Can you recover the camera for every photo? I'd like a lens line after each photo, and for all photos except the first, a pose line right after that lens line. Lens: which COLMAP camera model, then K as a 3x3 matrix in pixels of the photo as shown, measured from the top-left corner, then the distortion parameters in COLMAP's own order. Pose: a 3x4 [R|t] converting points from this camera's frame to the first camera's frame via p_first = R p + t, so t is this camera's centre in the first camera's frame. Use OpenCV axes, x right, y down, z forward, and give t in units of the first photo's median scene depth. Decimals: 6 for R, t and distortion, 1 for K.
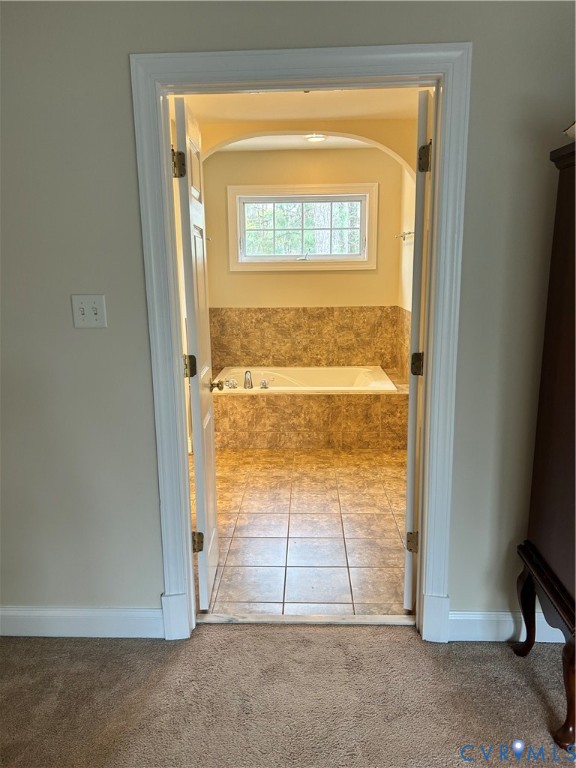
lens RADIAL K [[582.2, 0, 288.0], [0, 582.2, 384.0], [0, 0, 1]] dist [0.114357, -0.170012]
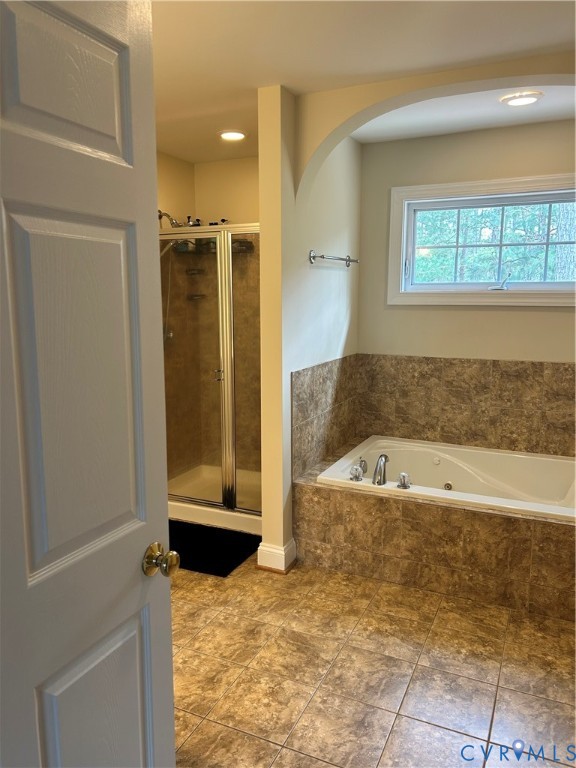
lens RADIAL K [[580.5, 0, 286.8], [0, 580.5, 369.0], [0, 0, 1]] dist [0.028964, -0.028465]
pose [[0.917901, 0.067562, -0.391016, 0.083327], [-0.092675, 0.994647, -0.045693, -0.081531], [0.385836, 0.078179, 0.919249, 0.354748]]
